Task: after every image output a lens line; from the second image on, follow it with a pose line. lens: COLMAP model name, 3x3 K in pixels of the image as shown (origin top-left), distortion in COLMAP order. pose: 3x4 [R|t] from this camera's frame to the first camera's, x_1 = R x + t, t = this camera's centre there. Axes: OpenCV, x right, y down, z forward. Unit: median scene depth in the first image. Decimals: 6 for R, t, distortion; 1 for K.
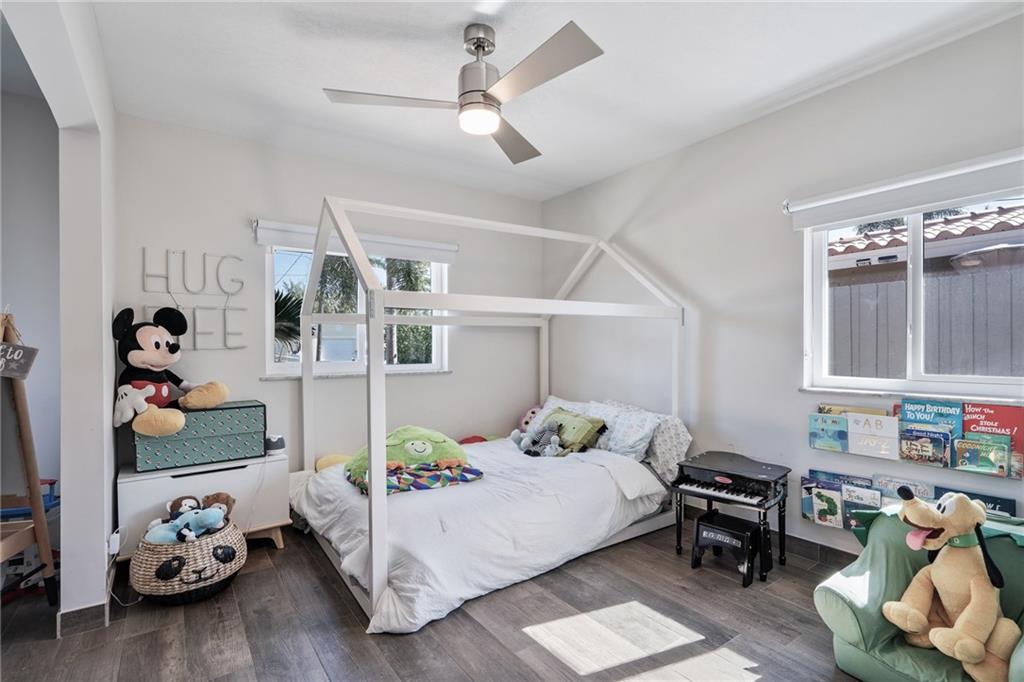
lens RADIAL K [[491.9, 0, 519.9], [0, 491.9, 350.1], [0, 0, 1]] dist [-0.004613, 0.001986]
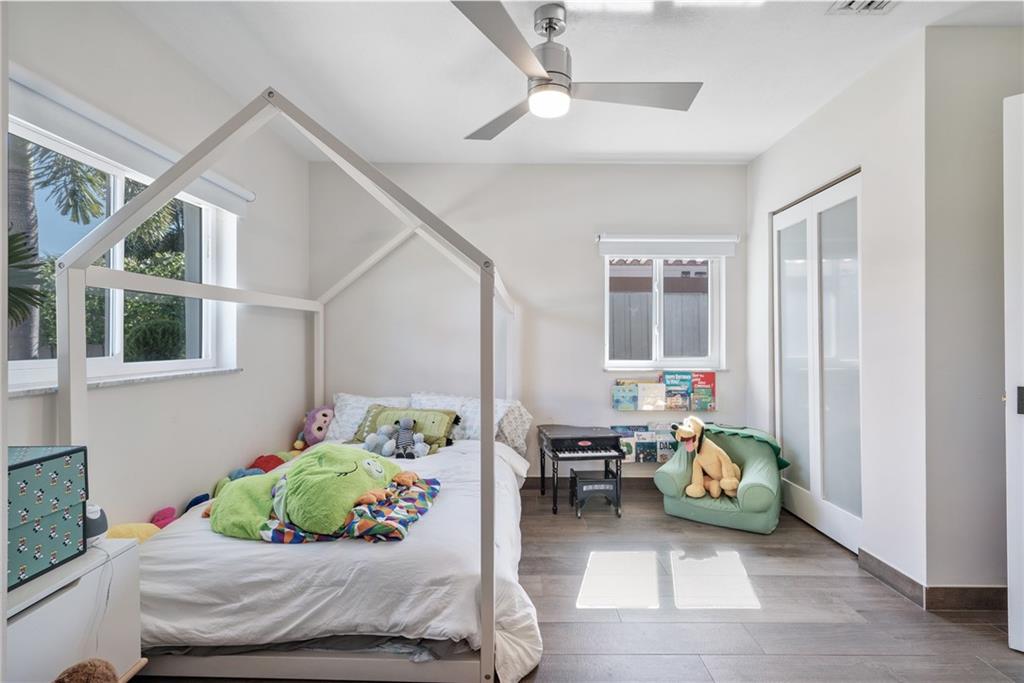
lens RADIAL K [[491.9, 0, 522.2], [0, 491.9, 339.9], [0, 0, 1]] dist [-0.004613, 0.001986]
pose [[0.578310, 0.009153, 0.815766, -0.755158], [-0.004638, 0.999958, -0.007932, 0.007662], [-0.815804, 0.000804, 0.578328, 0.412285]]
